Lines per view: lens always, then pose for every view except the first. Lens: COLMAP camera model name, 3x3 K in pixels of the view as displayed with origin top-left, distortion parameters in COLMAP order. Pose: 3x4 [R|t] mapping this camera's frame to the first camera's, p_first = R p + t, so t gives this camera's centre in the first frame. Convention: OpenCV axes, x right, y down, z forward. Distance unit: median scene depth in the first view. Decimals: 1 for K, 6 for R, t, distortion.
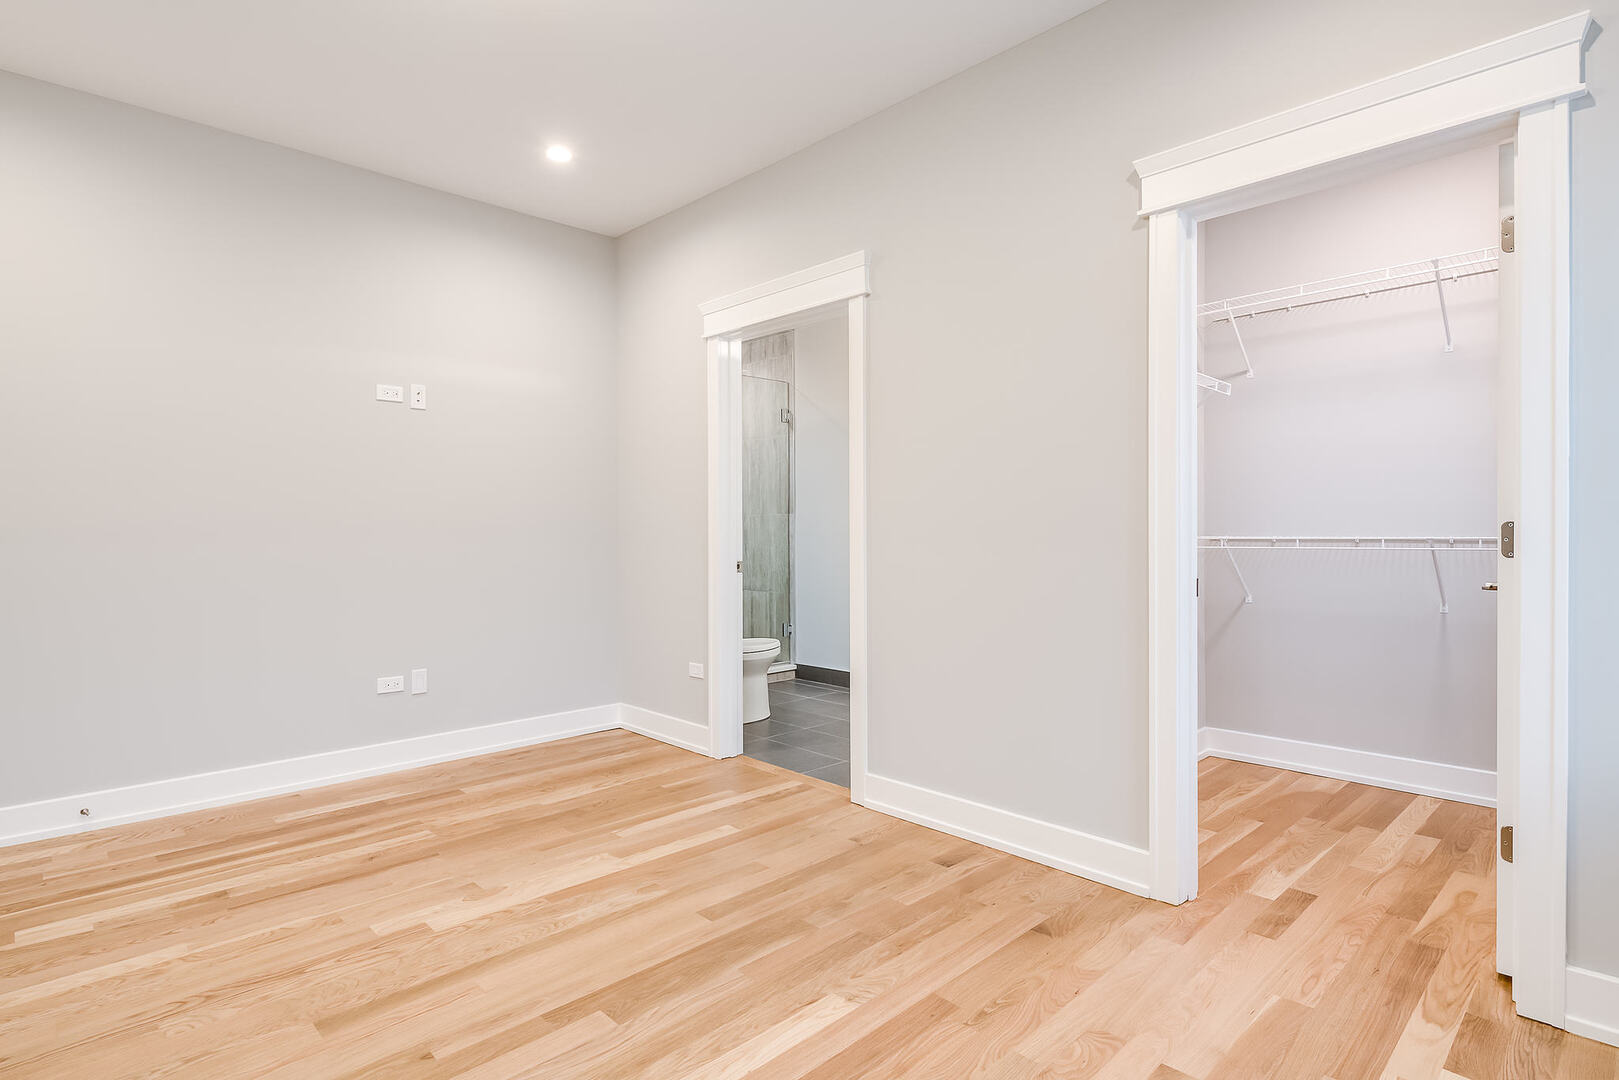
lens RADIAL K [[782.9, 0, 813.6], [0, 782.9, 535.0], [0, 0, 1]] dist [0.002214, -0.000437]
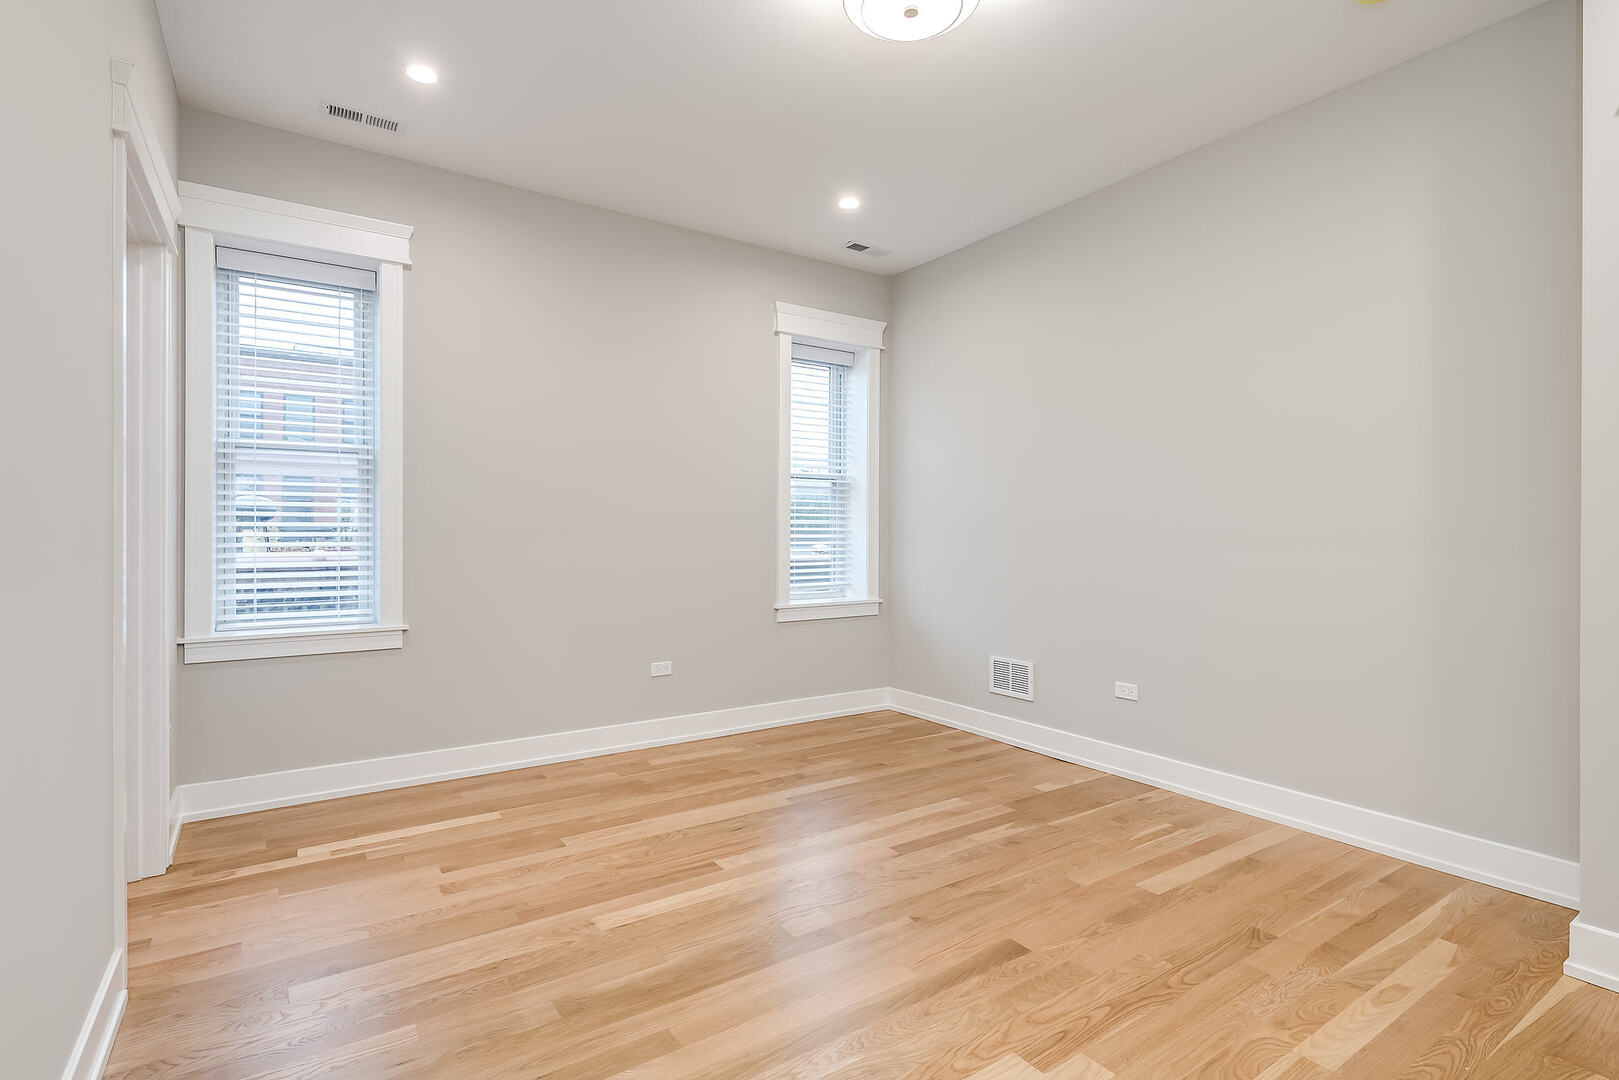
lens RADIAL K [[782.9, 0, 813.6], [0, 782.9, 535.0], [0, 0, 1]] dist [0.002214, -0.000437]
pose [[-0.982000, 0.001237, 0.188874, -0.514075], [0.002670, 0.999970, 0.007335, -0.010948], [-0.188860, 0.007708, -0.981974, 2.110566]]
